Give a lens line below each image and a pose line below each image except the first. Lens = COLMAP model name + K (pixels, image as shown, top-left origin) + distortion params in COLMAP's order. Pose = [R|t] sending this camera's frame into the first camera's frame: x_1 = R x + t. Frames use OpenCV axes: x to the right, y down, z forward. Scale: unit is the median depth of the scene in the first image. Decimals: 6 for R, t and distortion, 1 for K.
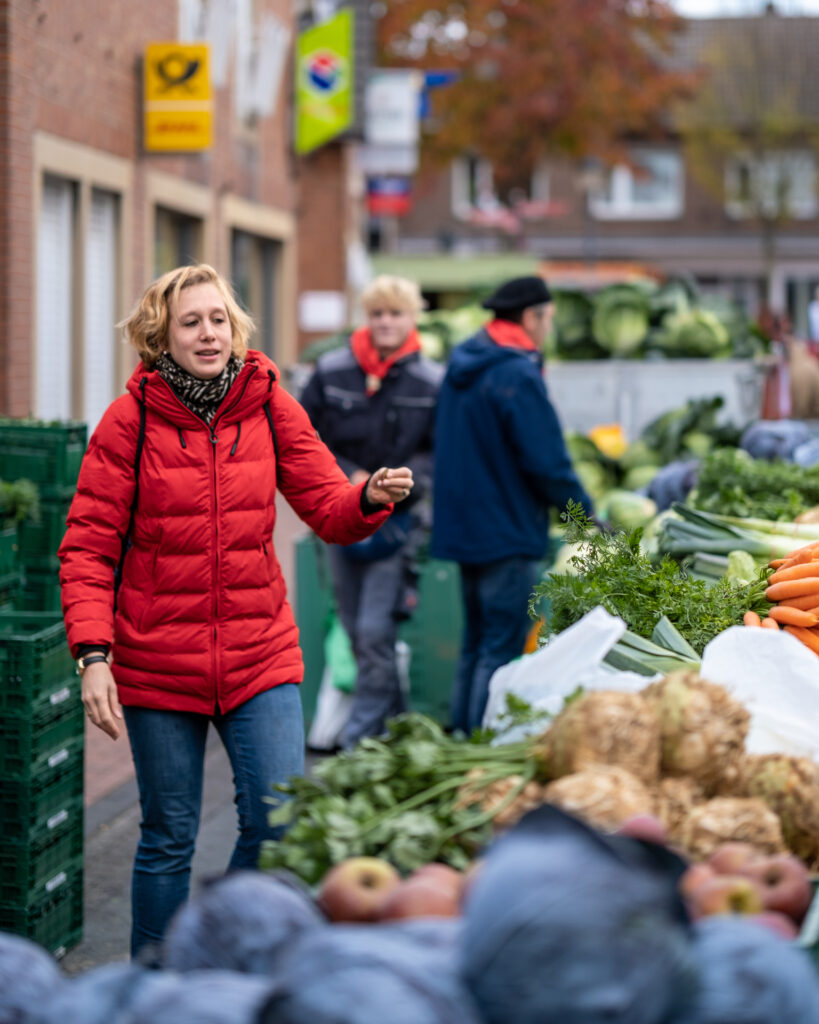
lens RADIAL K [[2678.5, 0, 410.1], [0, 2678.5, 512.2], [0, 0, 1]] dist [0.099316, 0.000000]
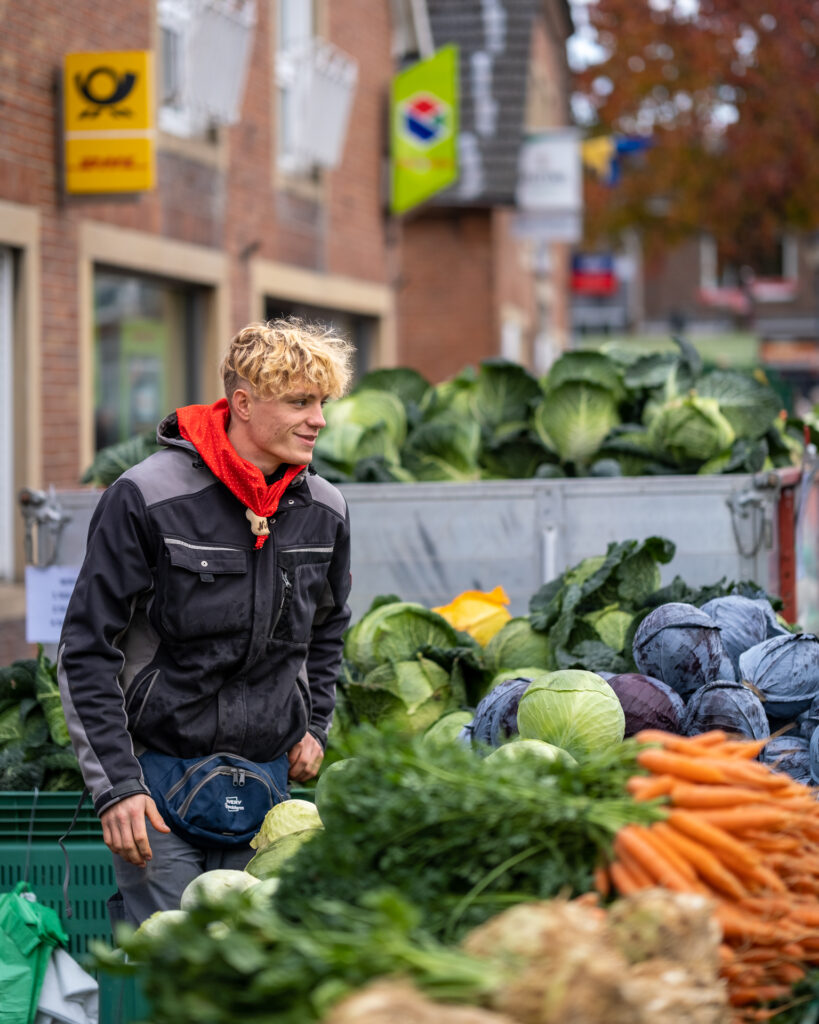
lens RADIAL K [[2678.5, 0, 408.6], [0, 2678.5, 511.1], [0, 0, 1]] dist [0.099316, 0.000000]
pose [[0.995016, -0.010045, -0.099204, 0.072956], [0.006751, 0.999417, -0.033476, -0.018592], [0.099483, 0.032639, 0.994504, 0.254863]]
